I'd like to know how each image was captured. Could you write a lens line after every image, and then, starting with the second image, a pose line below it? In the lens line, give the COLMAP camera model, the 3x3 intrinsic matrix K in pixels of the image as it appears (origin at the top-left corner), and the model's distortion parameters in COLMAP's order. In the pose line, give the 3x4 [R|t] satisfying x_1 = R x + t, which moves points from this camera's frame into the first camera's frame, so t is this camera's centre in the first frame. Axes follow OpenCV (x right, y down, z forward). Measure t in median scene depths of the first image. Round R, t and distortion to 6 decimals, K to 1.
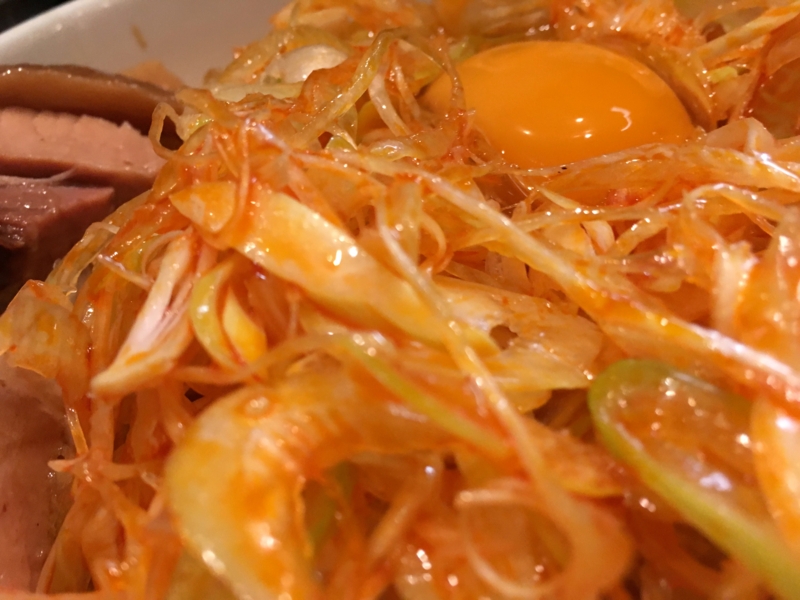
lens RADIAL K [[676.0, 0, 401.5], [0, 676.0, 302.1], [0, 0, 1]] dist [0.005530, -0.045331]
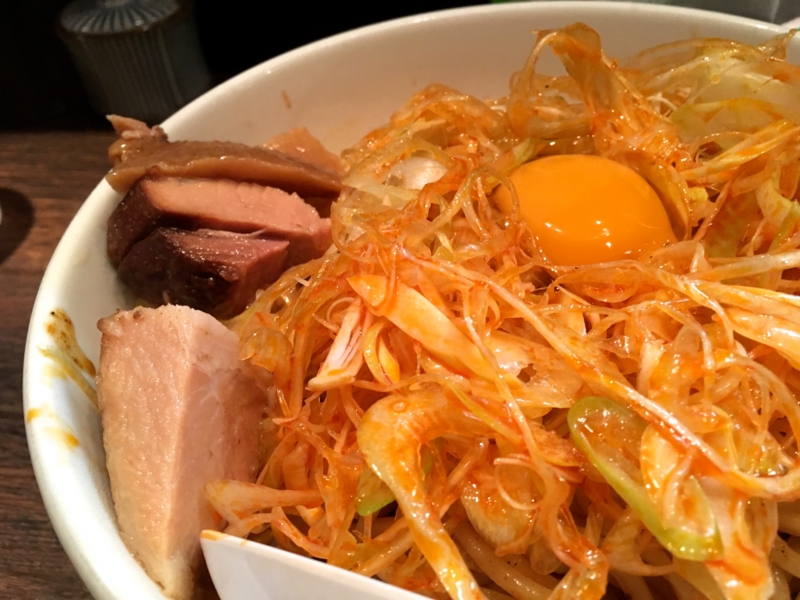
lens RADIAL K [[676.0, 0, 395.7], [0, 676.0, 281.2], [0, 0, 1]] dist [0.005530, -0.045331]
pose [[0.993058, 0.073807, -0.091593, -0.052984], [-0.070298, 0.996684, 0.040969, -0.249444], [0.094313, -0.034245, 0.994953, -0.832979]]
